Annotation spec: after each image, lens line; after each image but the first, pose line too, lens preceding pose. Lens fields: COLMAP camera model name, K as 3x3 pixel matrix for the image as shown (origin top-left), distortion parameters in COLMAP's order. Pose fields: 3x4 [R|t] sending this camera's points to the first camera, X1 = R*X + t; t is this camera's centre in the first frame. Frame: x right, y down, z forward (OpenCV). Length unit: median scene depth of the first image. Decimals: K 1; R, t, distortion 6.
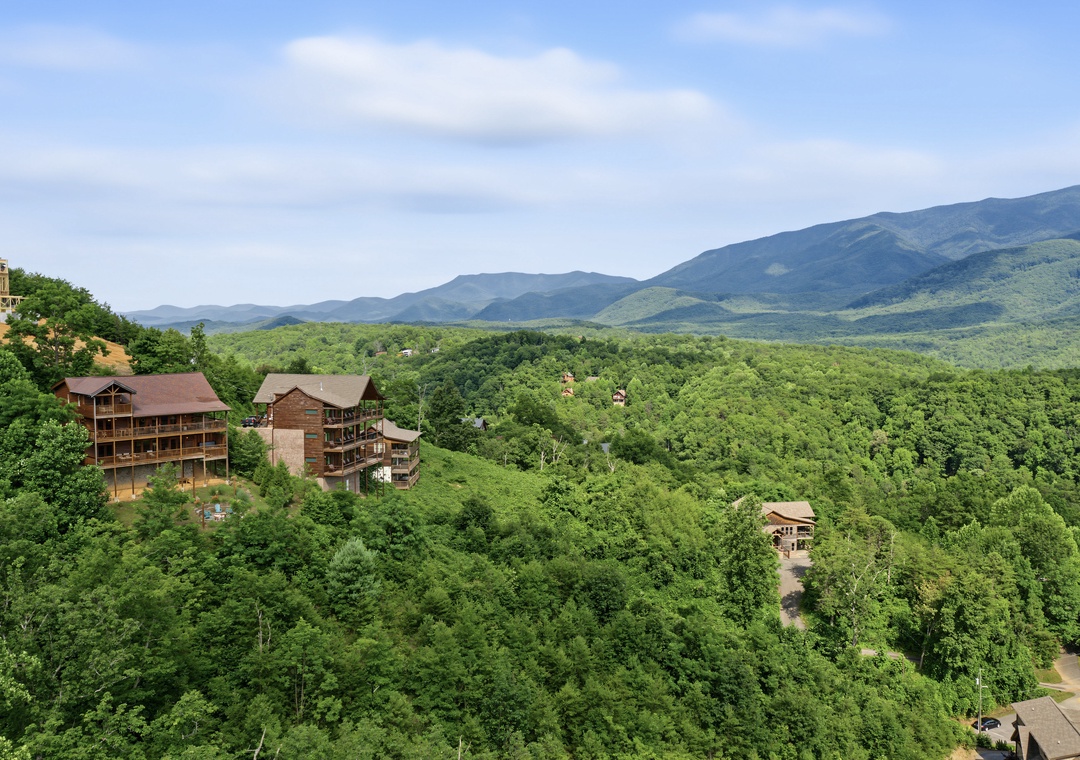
lens RADIAL K [[950.0, 0, 628.3], [0, 950.0, 383.1], [0, 0, 1]] dist [0.000966, 0.011540]
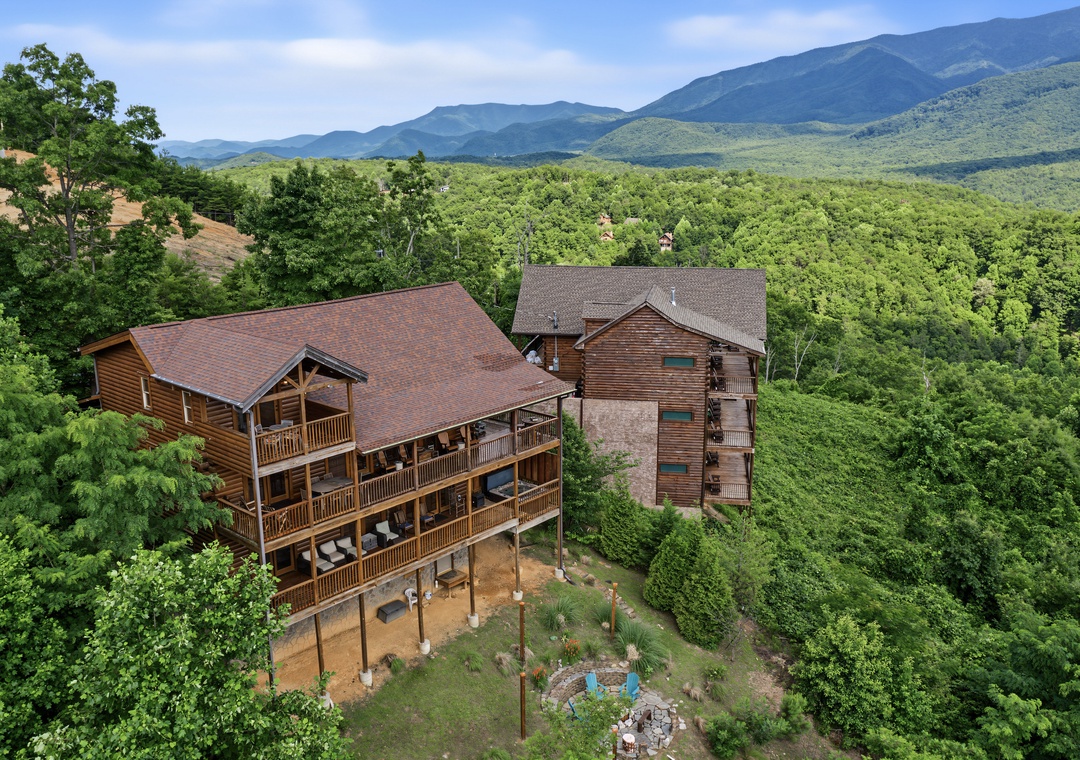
lens RADIAL K [[950.0, 0, 628.3], [0, 950.0, 383.1], [0, 0, 1]] dist [0.000966, 0.011540]
pose [[0.999753, -0.012199, 0.018561, -0.078695], [0.008869, 0.985413, 0.169948, -0.007296], [-0.020363, -0.169741, 0.985278, 0.124259]]
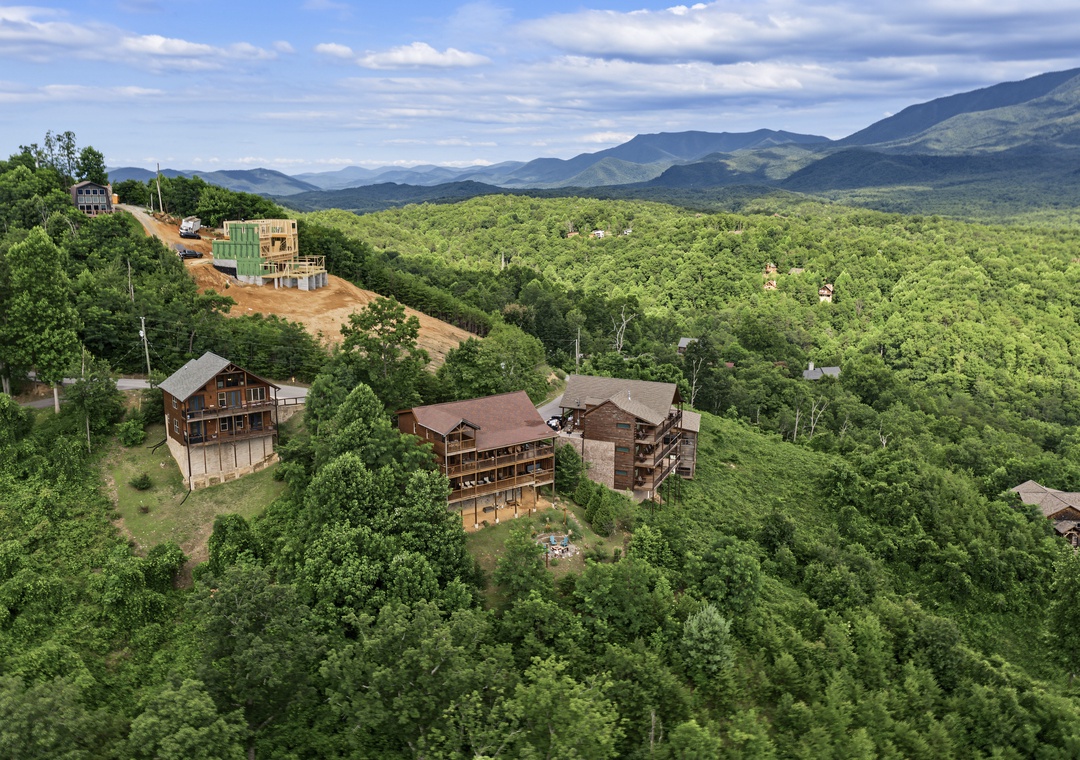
lens RADIAL K [[983.5, 0, 613.3], [0, 983.5, 404.3], [0, 0, 1]] dist [0.005283, 0.003546]
pose [[0.980713, 0.048835, -0.189255, -0.032902], [-0.018474, 0.987109, 0.158979, -0.033080], [0.194579, -0.152417, 0.968973, 0.003607]]
